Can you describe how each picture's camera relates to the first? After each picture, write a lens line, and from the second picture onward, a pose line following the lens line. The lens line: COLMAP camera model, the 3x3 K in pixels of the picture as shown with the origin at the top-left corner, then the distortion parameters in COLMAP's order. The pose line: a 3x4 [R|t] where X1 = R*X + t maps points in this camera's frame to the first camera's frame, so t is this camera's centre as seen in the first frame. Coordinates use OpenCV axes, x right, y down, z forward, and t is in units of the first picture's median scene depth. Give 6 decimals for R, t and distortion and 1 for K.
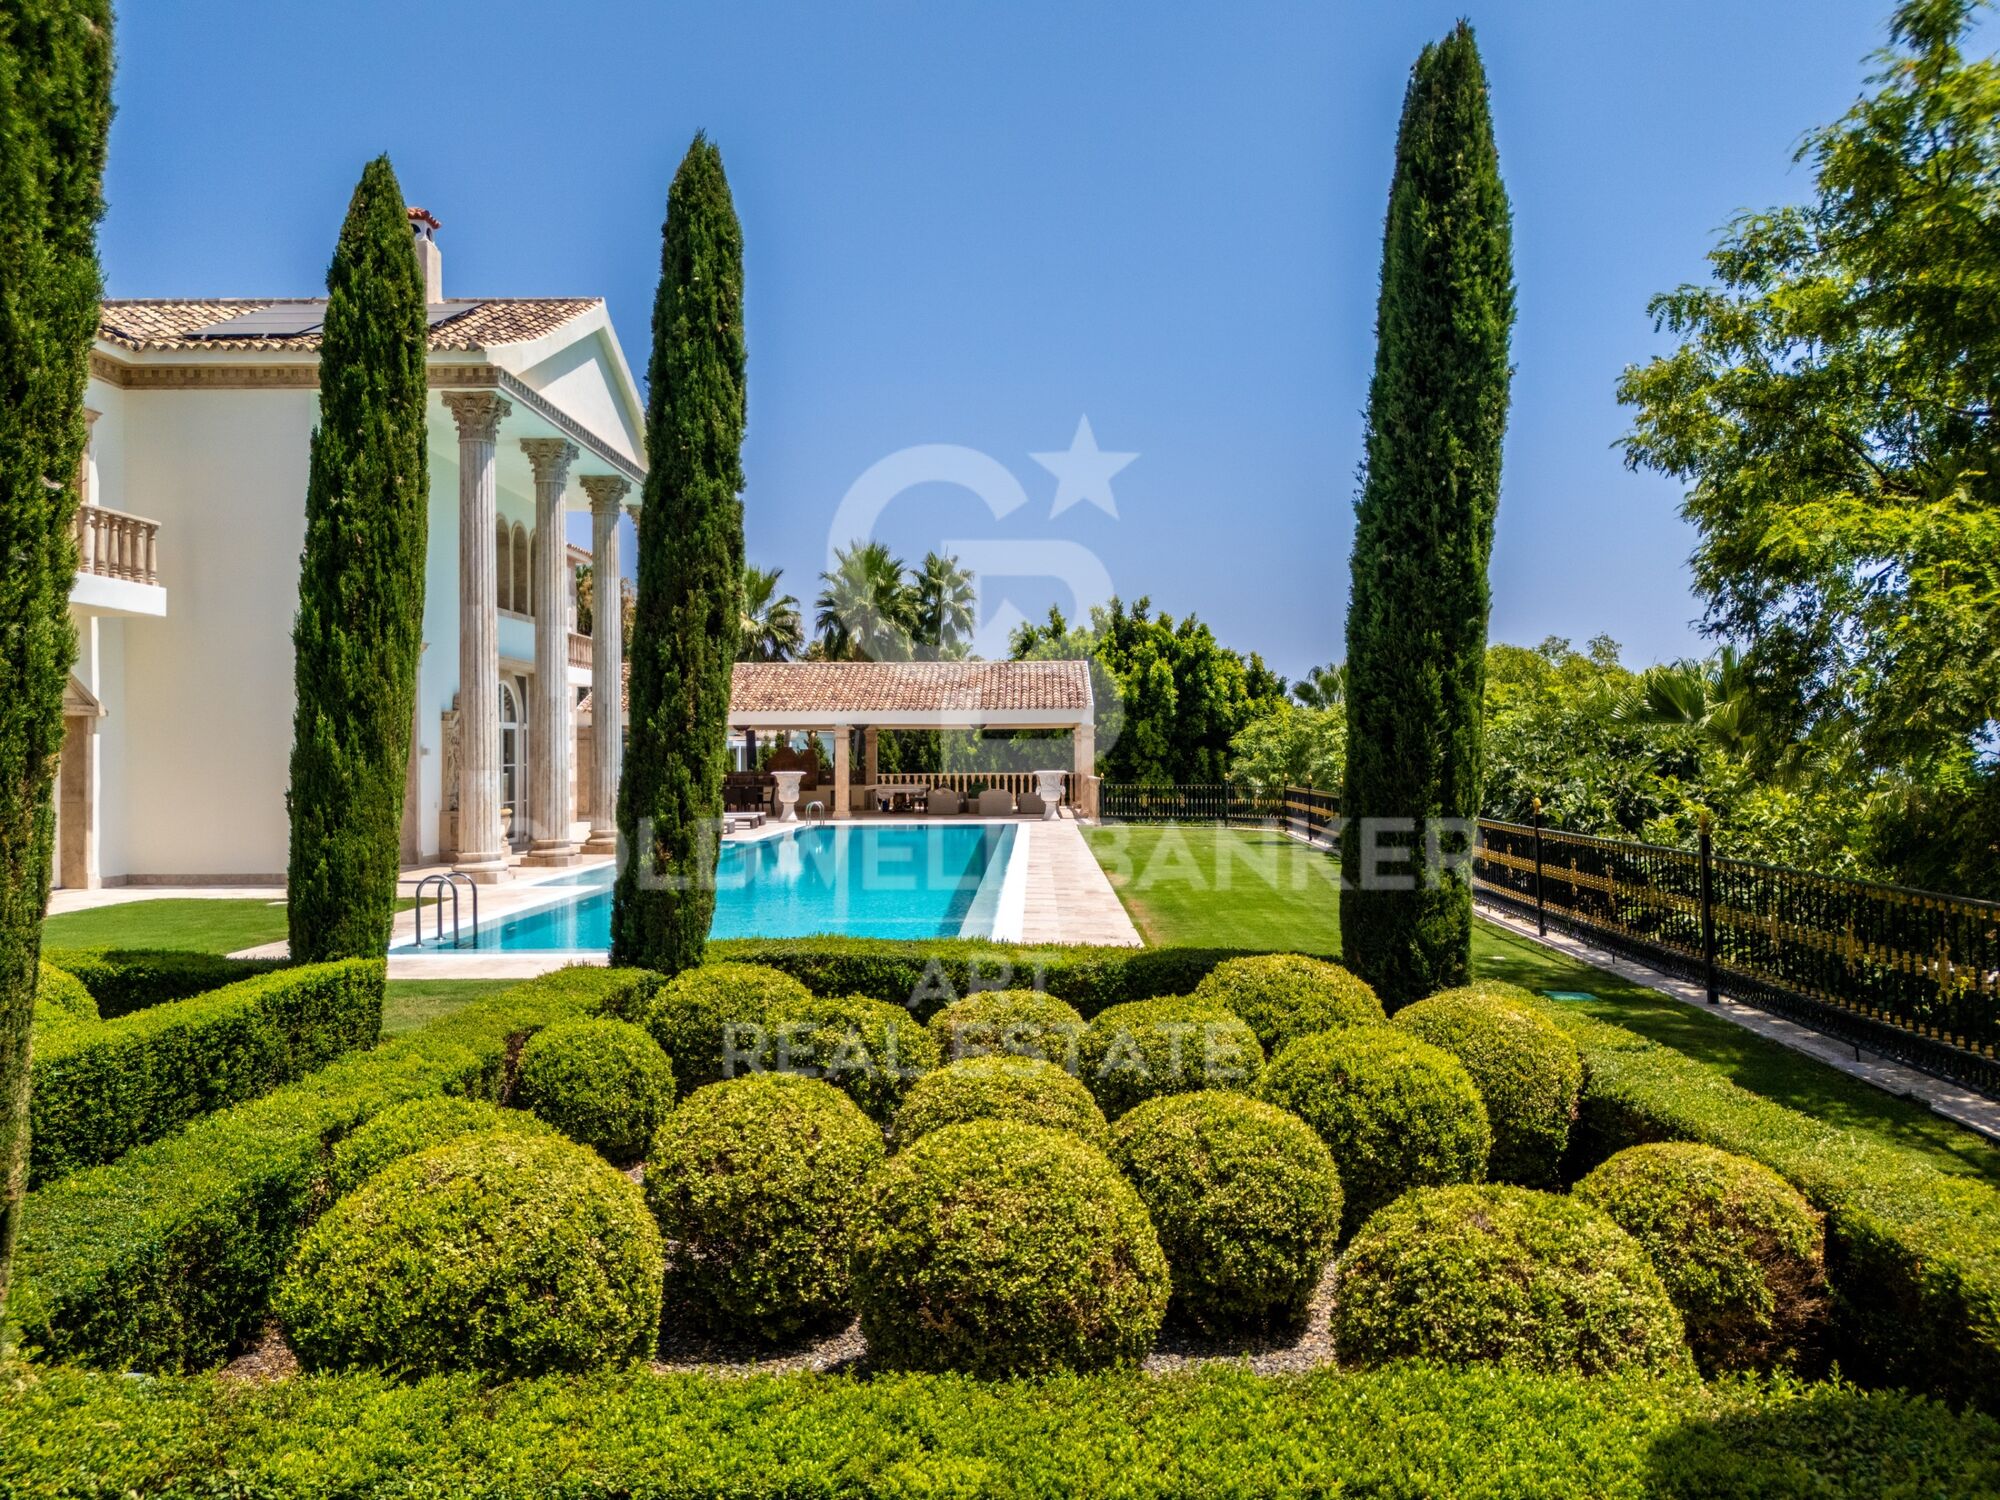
lens RADIAL K [[1468.5, 0, 998.3], [0, 1468.5, 781.1], [0, 0, 1]] dist [0.069742, -0.071322]
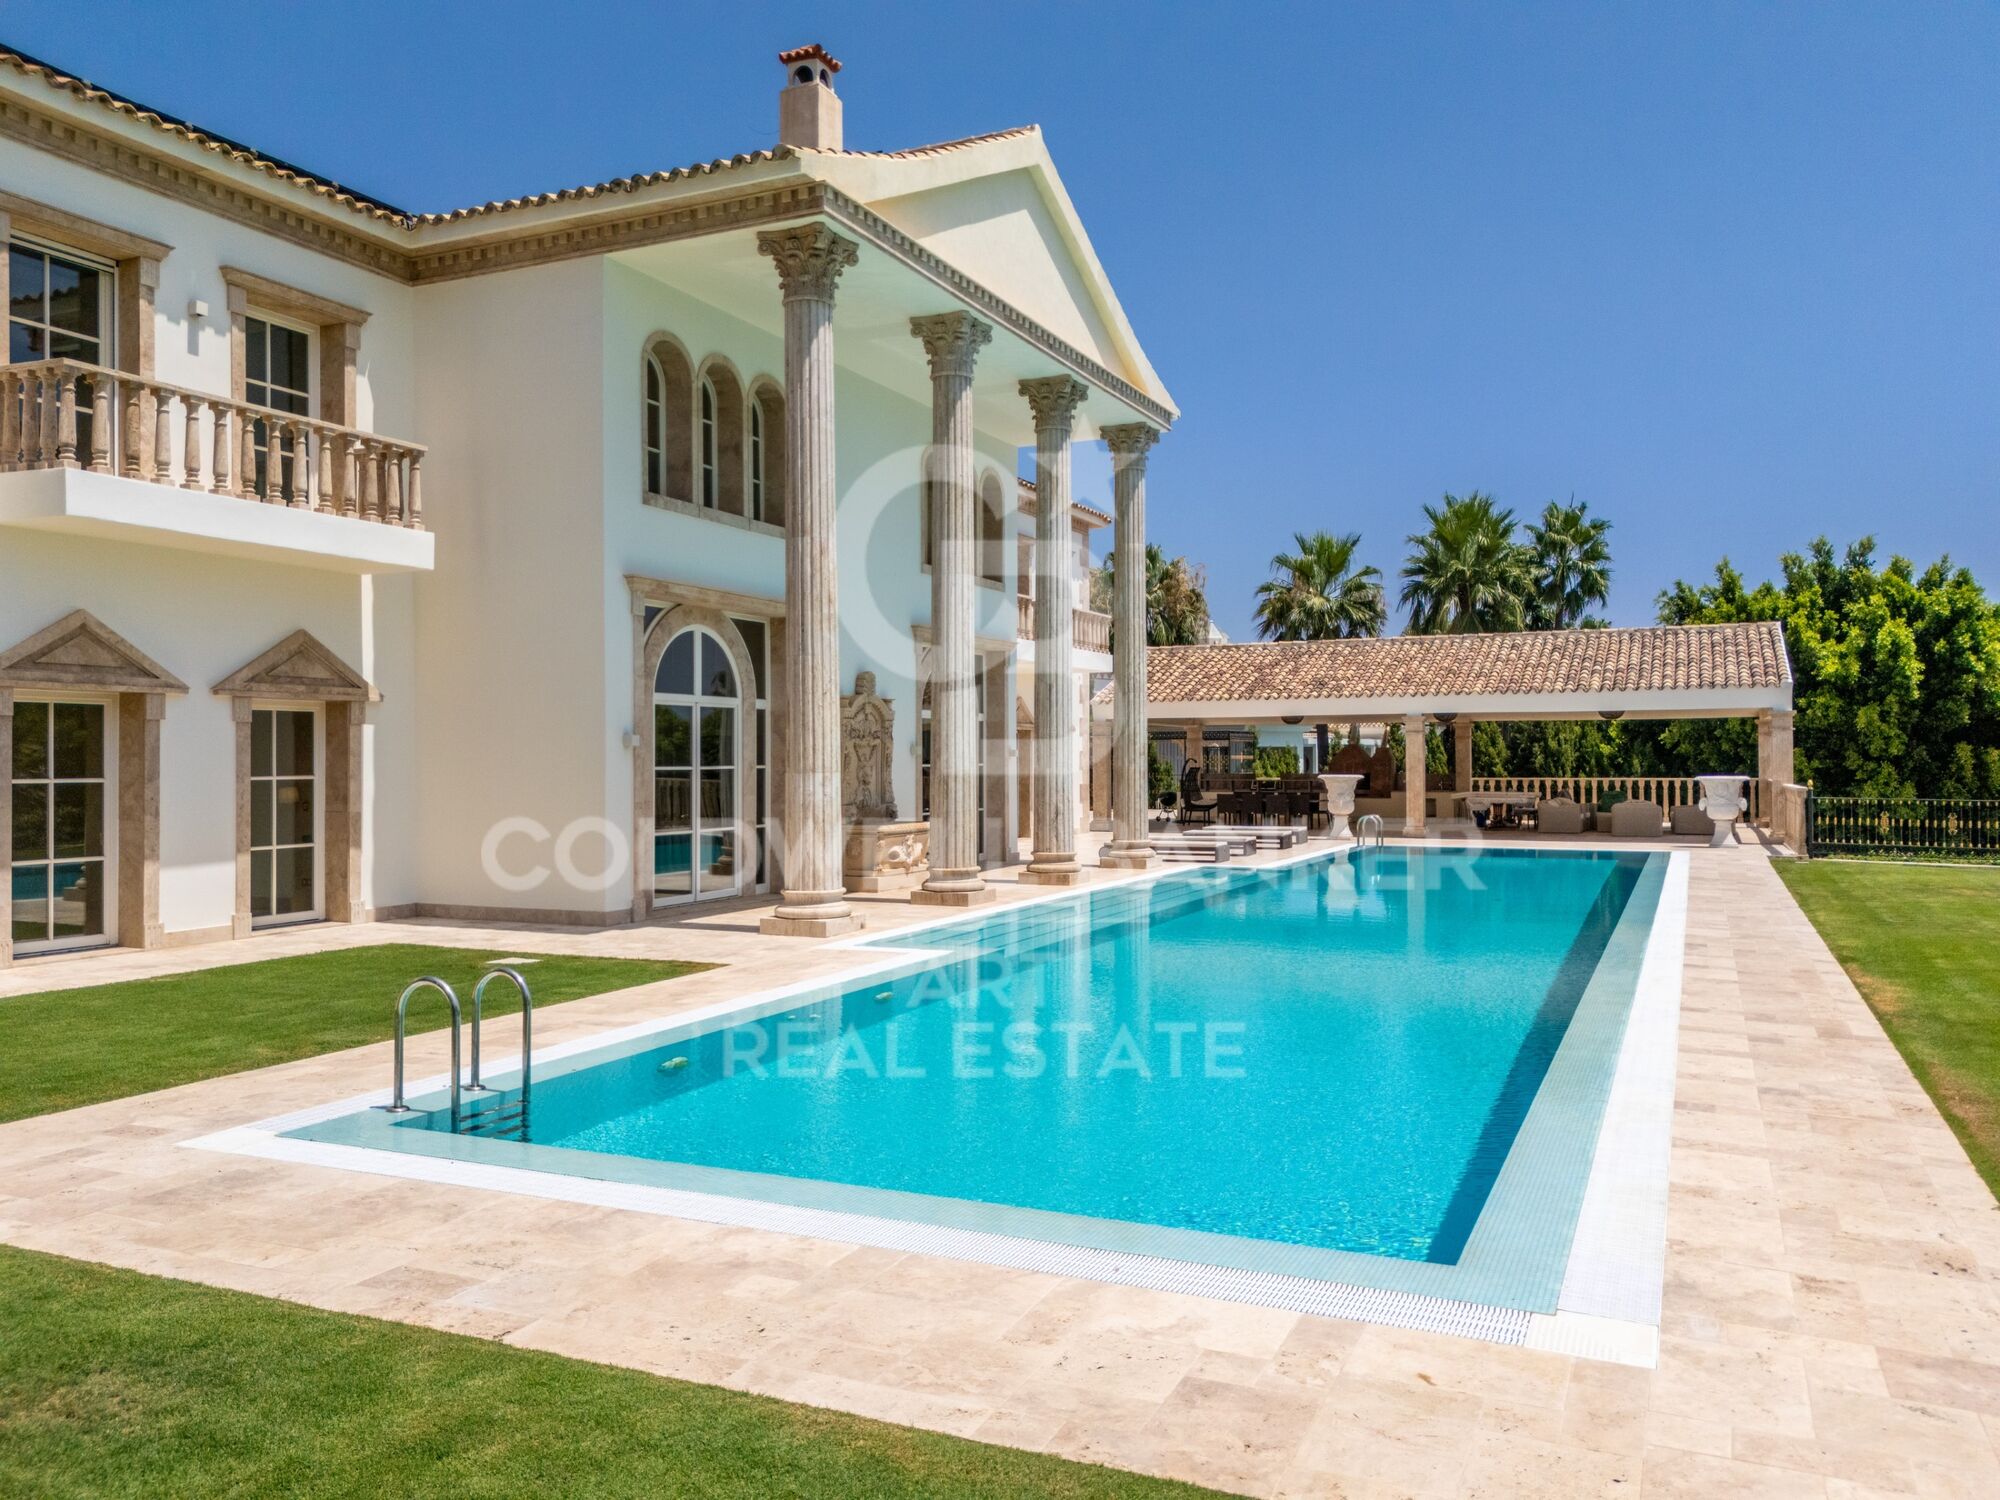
lens RADIAL K [[1470.4, 0, 986.9], [0, 1470.4, 744.3], [0, 0, 1]] dist [0.080279, -0.093106]
pose [[0.913271, -0.002437, -0.407344, 0.003743], [-0.007926, 0.999686, -0.023752, -0.002031], [0.407274, 0.024920, 0.912966, 0.162900]]
